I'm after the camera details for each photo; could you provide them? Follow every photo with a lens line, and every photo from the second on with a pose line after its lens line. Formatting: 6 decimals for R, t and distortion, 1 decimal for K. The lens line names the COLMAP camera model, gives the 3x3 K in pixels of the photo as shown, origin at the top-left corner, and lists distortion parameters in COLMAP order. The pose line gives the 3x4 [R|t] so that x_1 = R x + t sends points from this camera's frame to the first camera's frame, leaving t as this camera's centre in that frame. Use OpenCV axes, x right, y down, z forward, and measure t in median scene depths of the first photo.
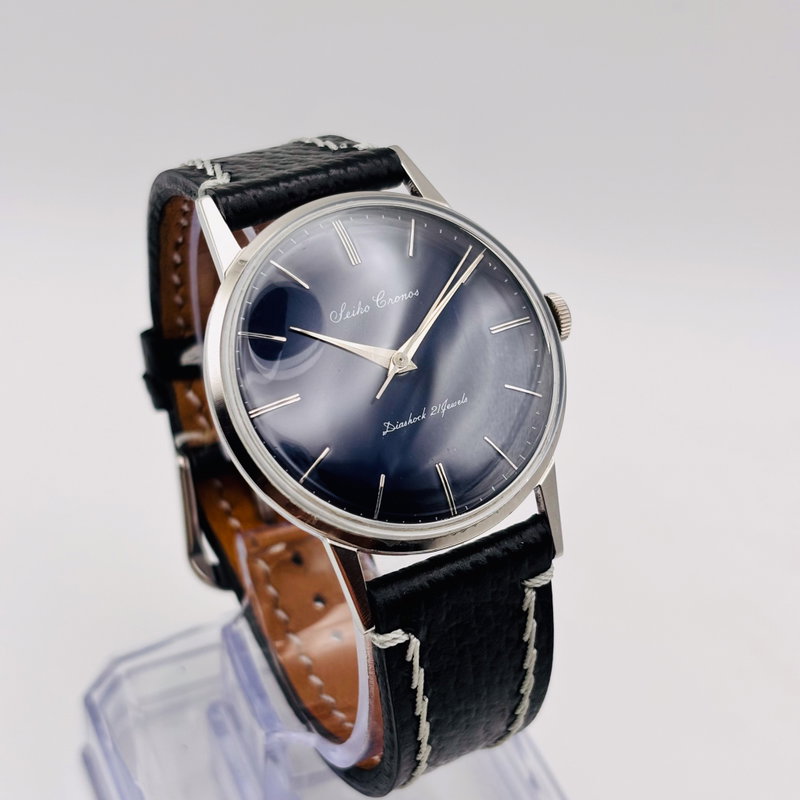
lens RADIAL K [[1755.6, 0, 395.8], [0, 1755.6, 403.4], [0, 0, 1]] dist [0.167234, 0.000000]
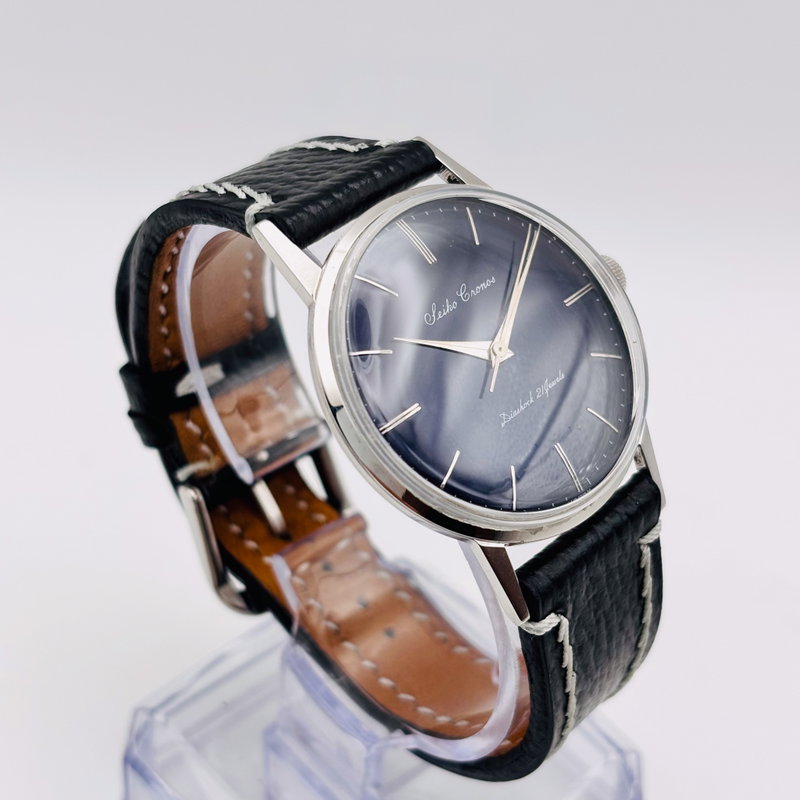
lens RADIAL K [[1755.6, 0, 404.2], [0, 1755.6, 393.7], [0, 0, 1]] dist [0.167234, 0.000000]
pose [[0.951754, -0.196825, 0.235423, -0.269119], [0.190015, 0.980429, 0.051503, -0.057573], [-0.240953, -0.004284, 0.970527, 0.042771]]
